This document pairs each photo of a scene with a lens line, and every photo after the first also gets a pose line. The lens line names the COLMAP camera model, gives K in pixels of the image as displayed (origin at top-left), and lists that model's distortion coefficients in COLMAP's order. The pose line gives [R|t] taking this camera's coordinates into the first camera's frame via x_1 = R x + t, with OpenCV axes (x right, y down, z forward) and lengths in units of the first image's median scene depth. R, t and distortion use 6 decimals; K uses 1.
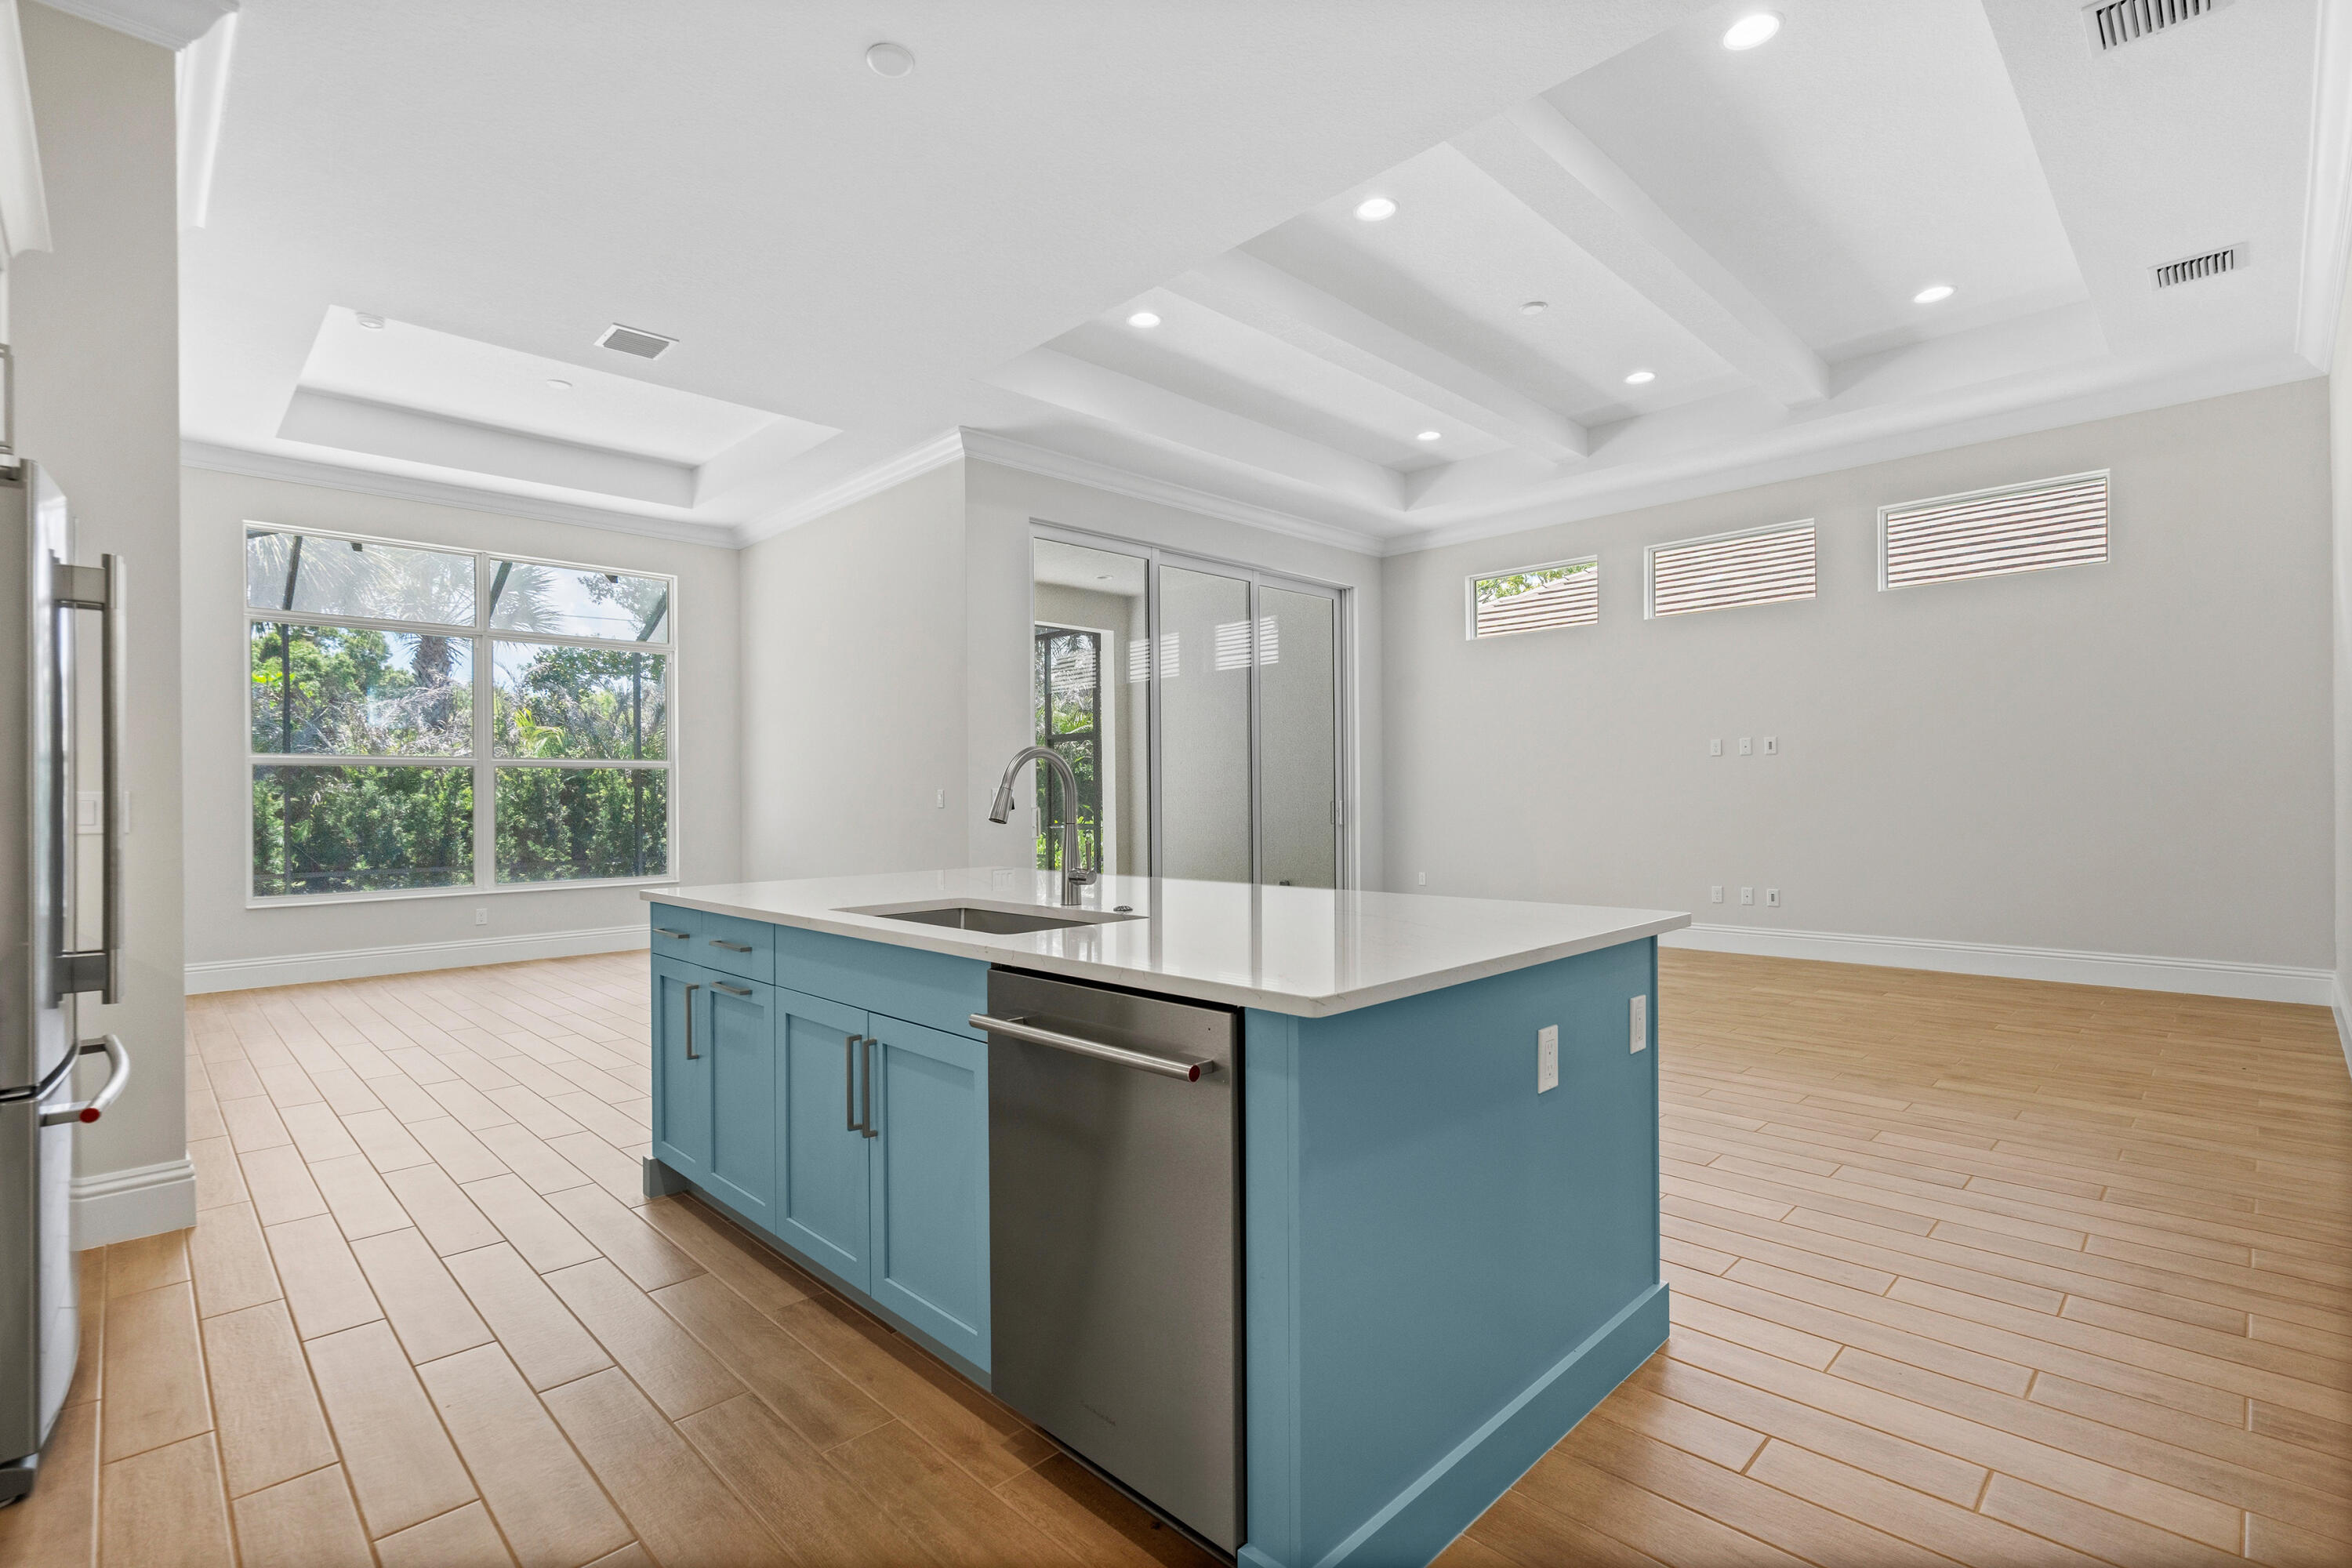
lens RADIAL K [[1084.0, 0, 1190.3], [0, 1084.0, 787.1], [0, 0, 1]] dist [-0.003974, 0.001569]
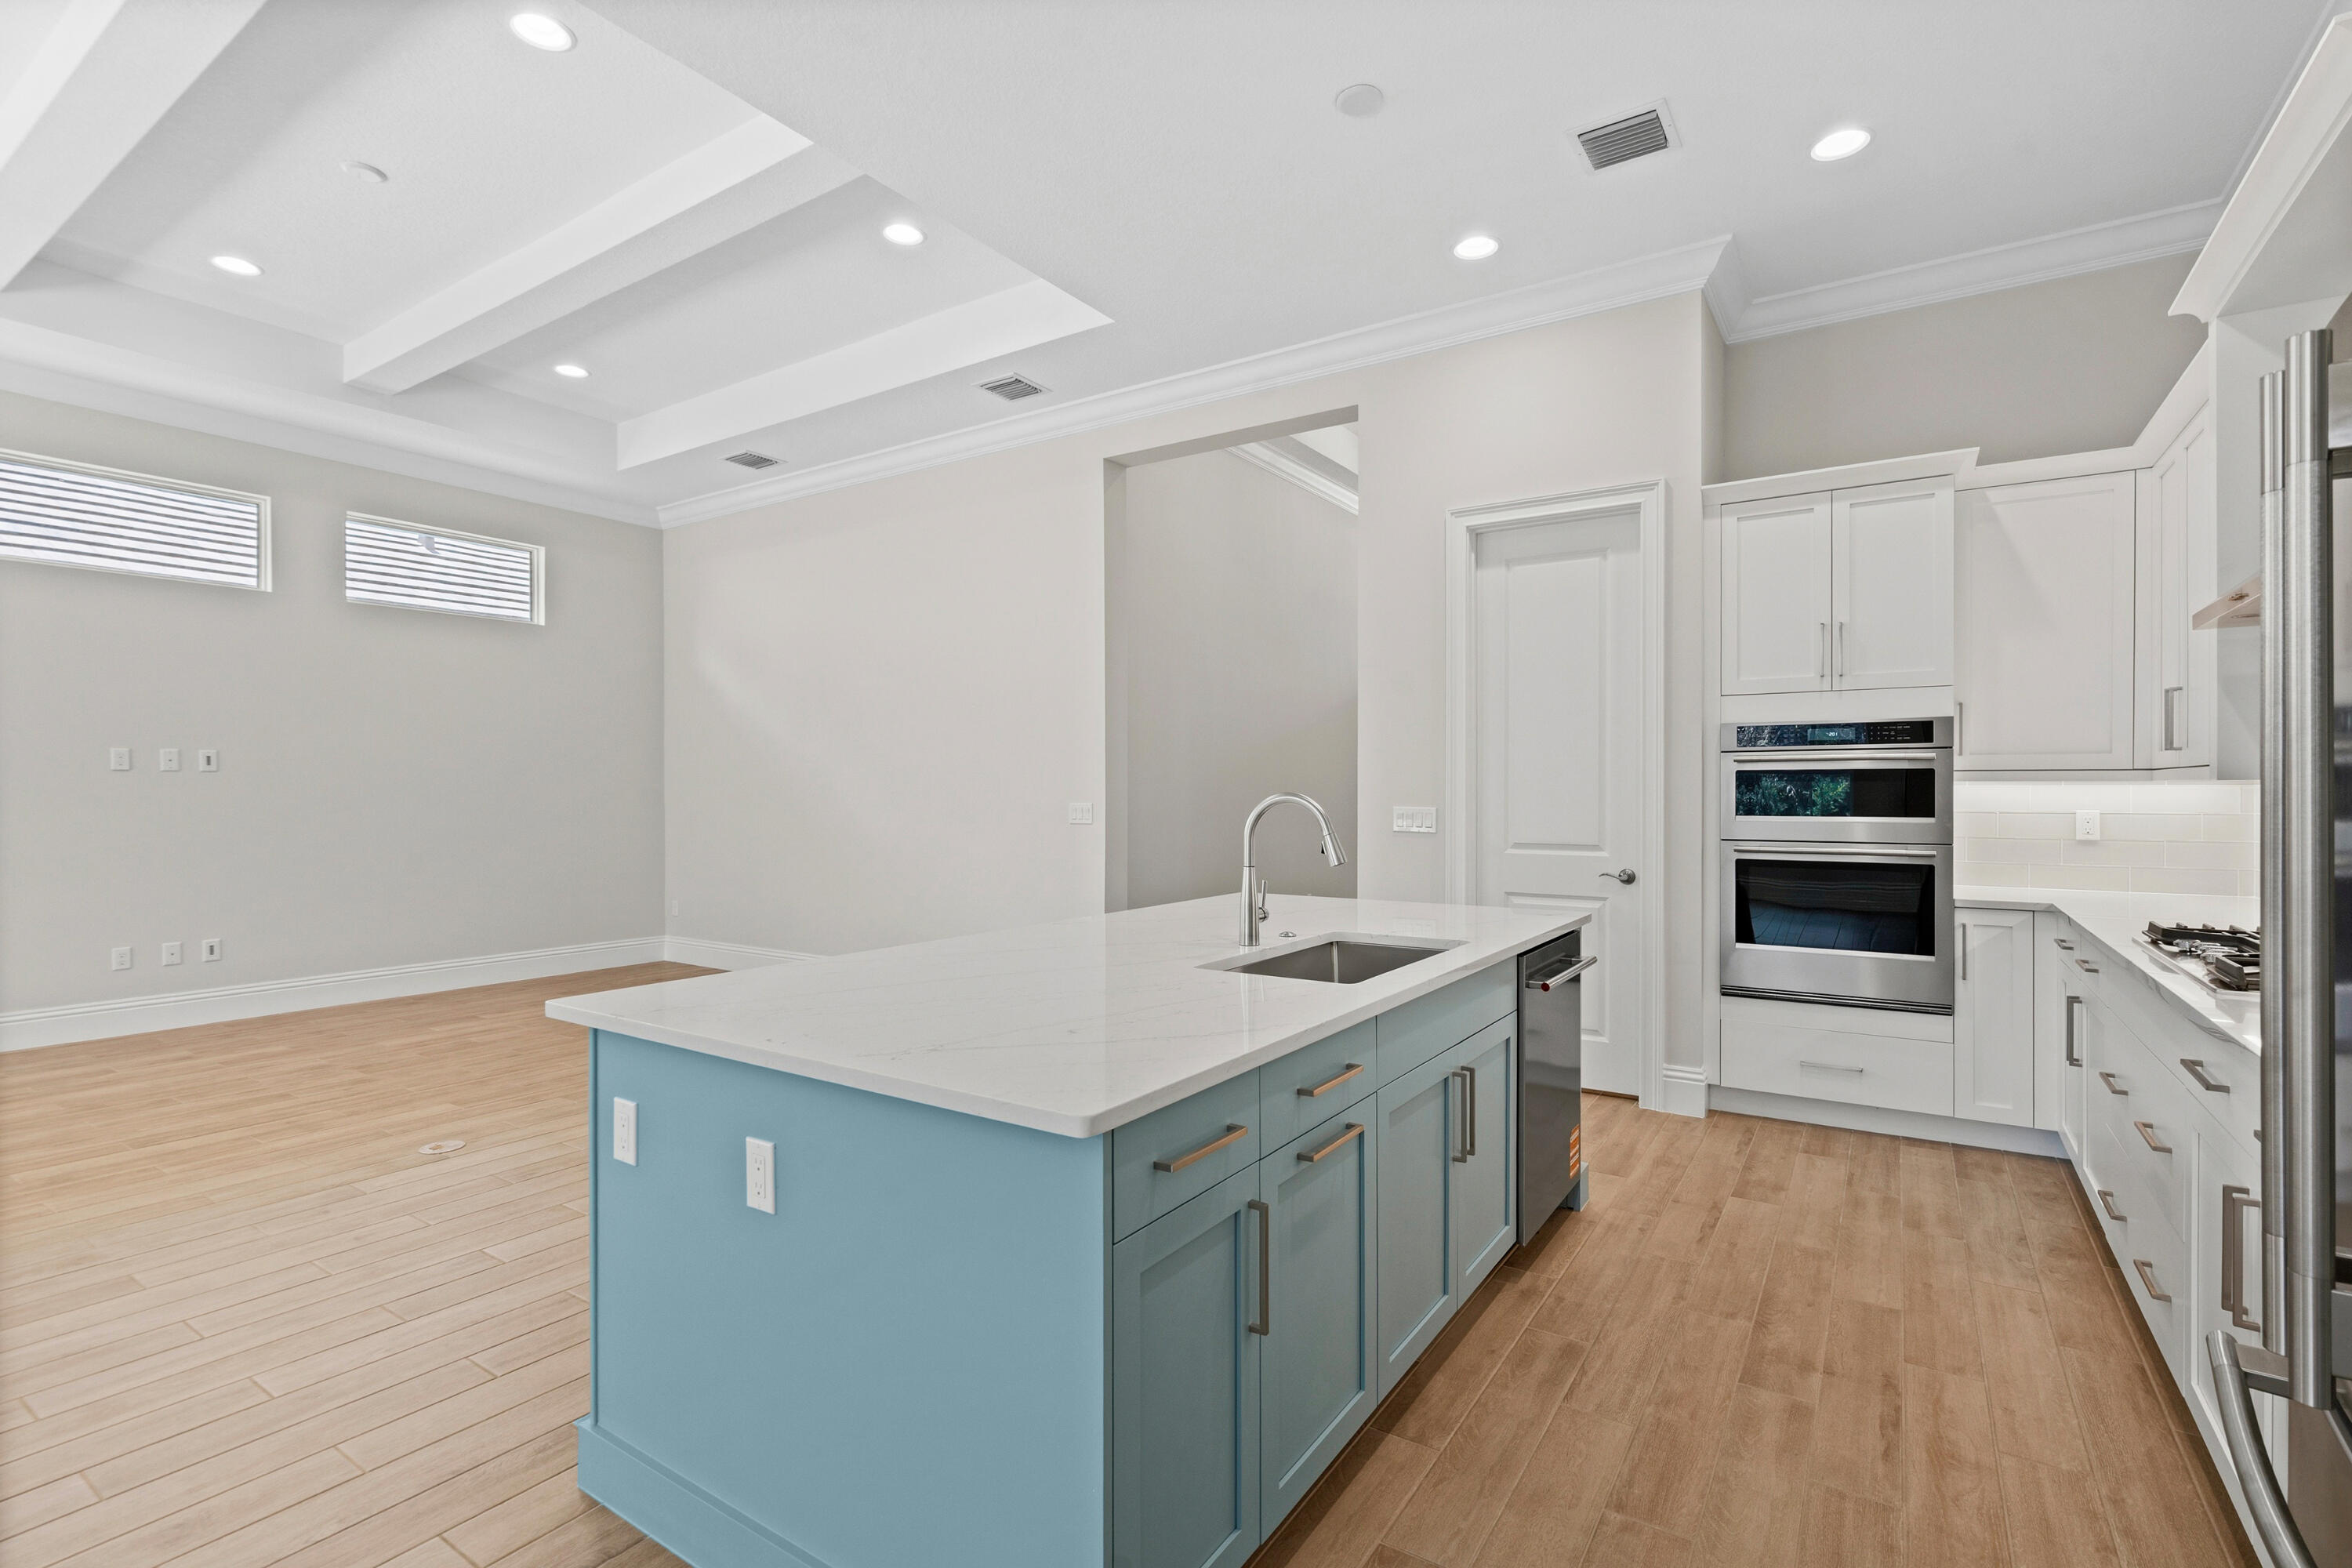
lens RADIAL K [[1084.0, 0, 1179.0], [0, 1084.0, 796.1], [0, 0, 1]] dist [-0.003974, 0.001569]
pose [[-0.204255, 0.005555, 0.978902, -0.386574], [-0.003896, 0.999971, -0.006487, -0.009392], [-0.978910, -0.005139, -0.204228, 0.445914]]
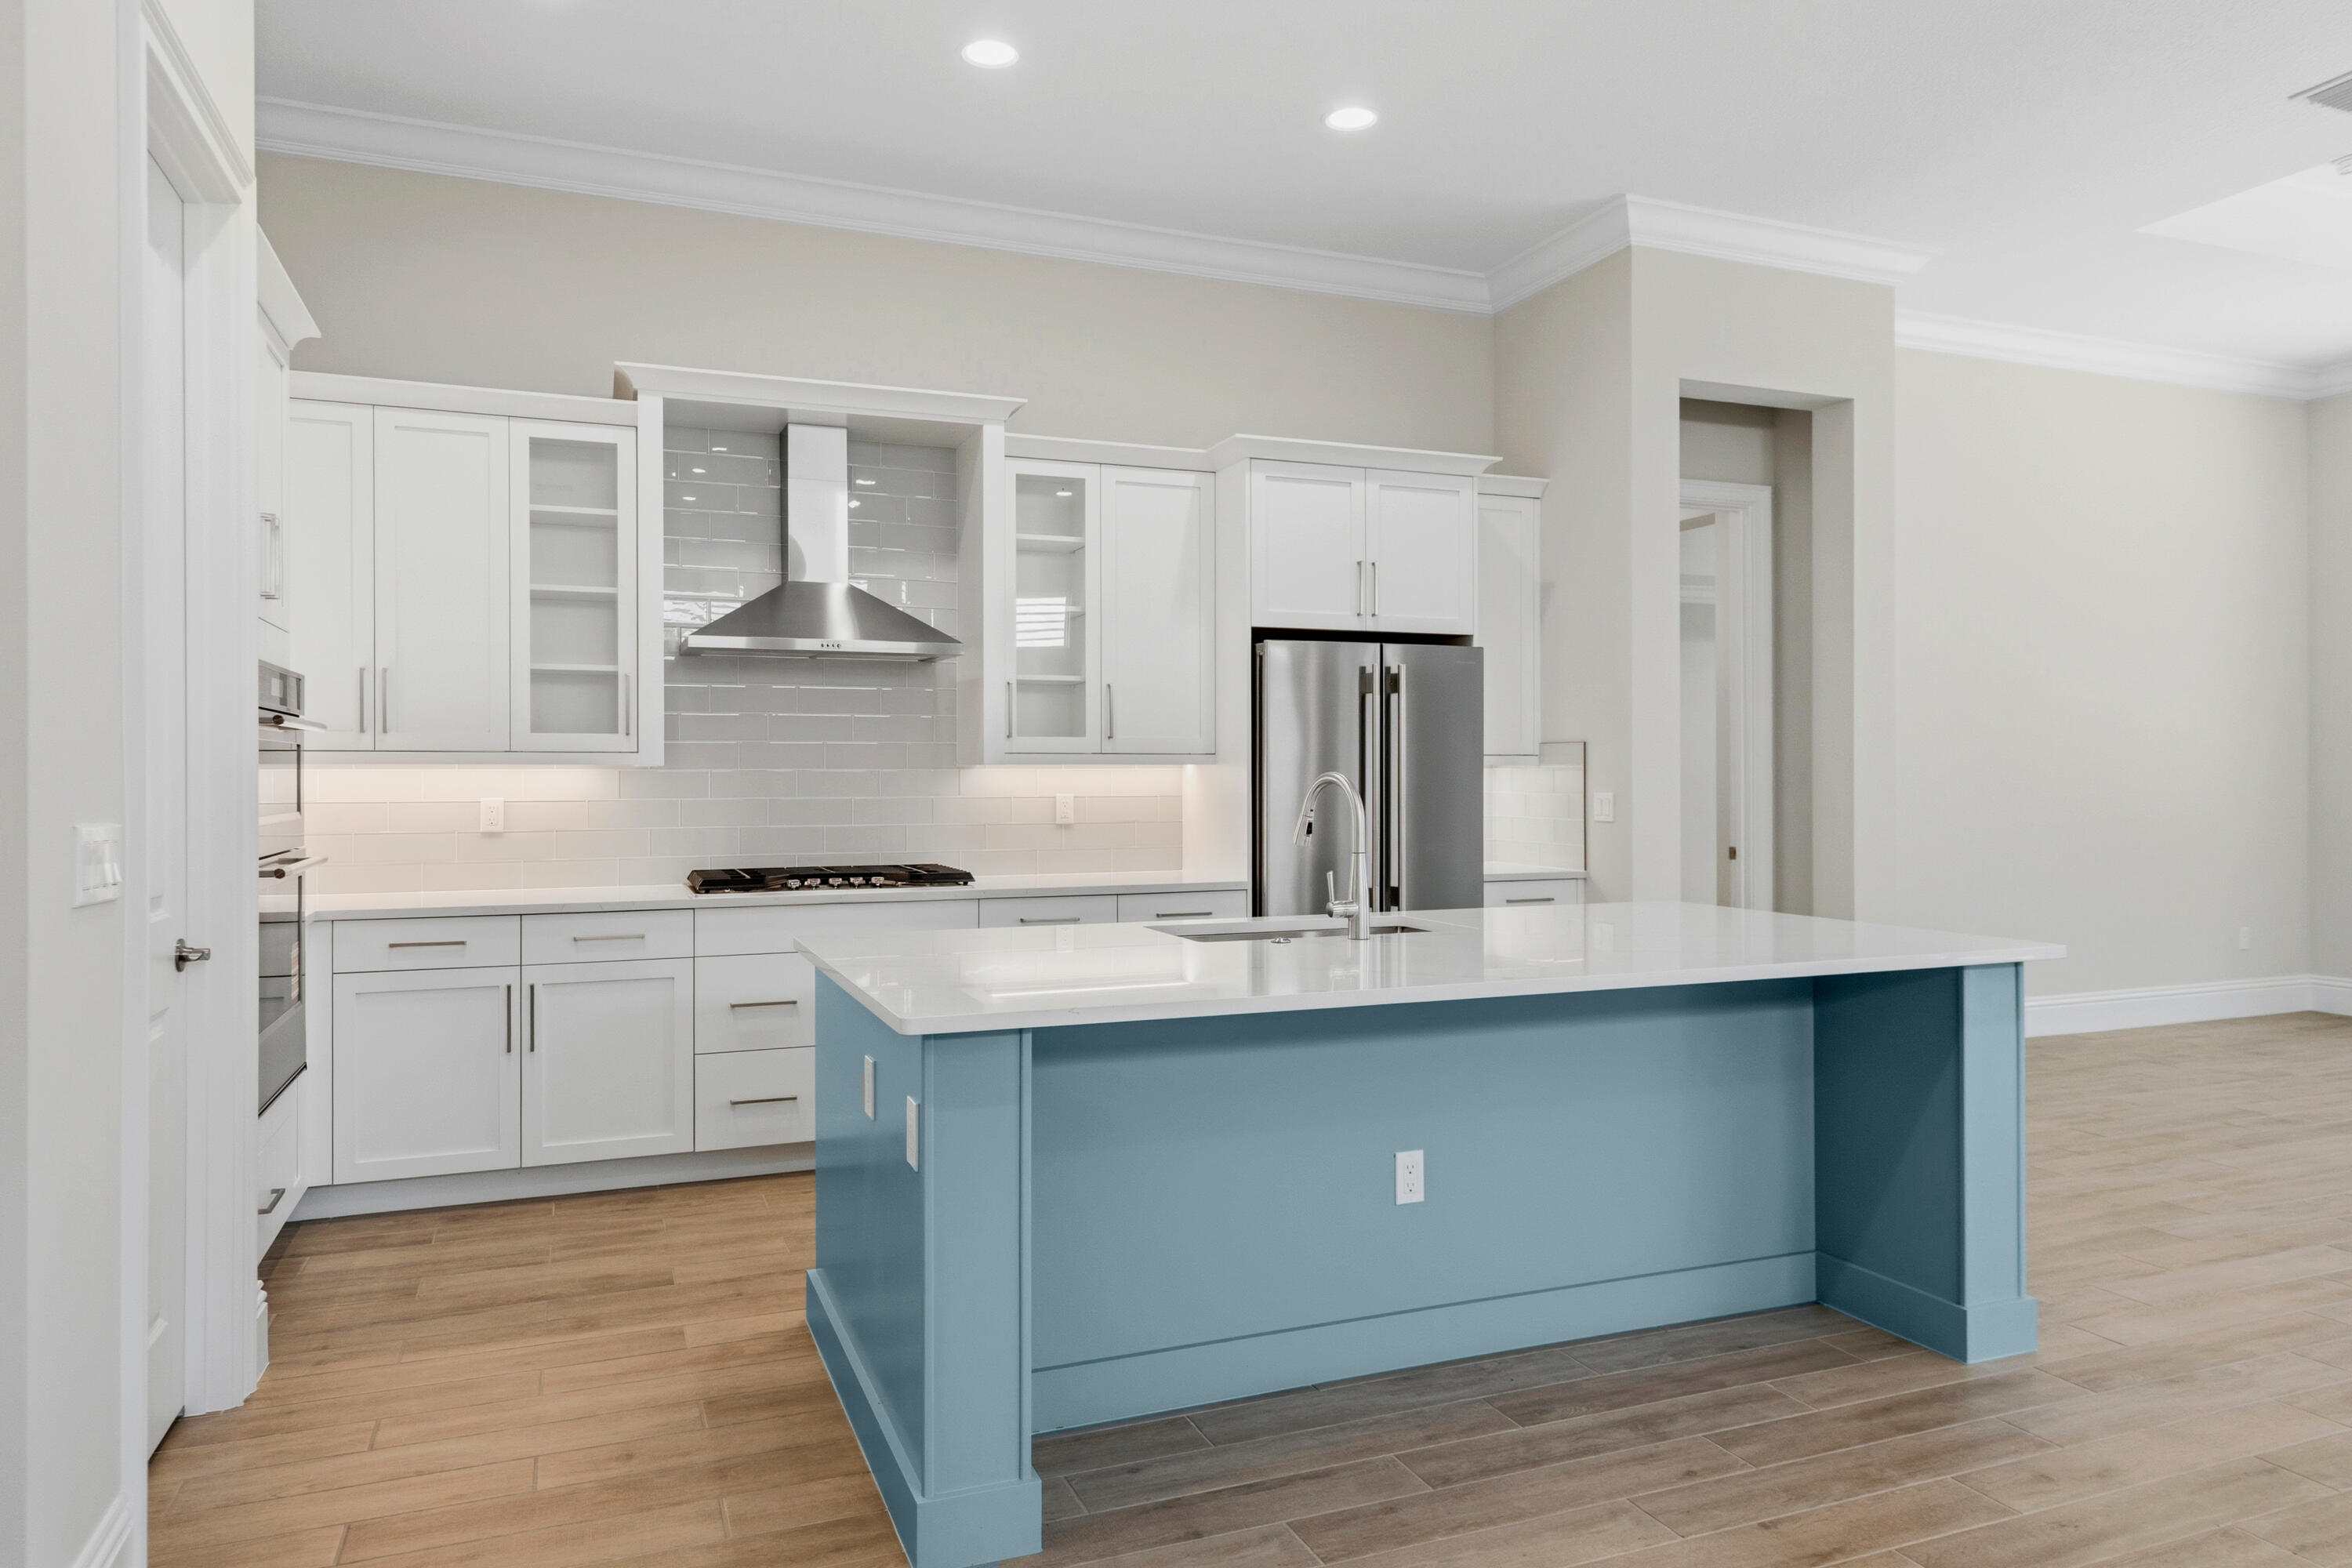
lens RADIAL K [[1491.4, 0, 1175.9], [0, 1491.4, 763.5], [0, 0, 1]] dist [0.008944, -0.002803]
pose [[-0.390212, 0.004031, -0.920716, 0.387248], [0.013548, 0.999907, -0.001364, -0.015615], [0.920625, -0.013006, -0.390230, 0.475407]]
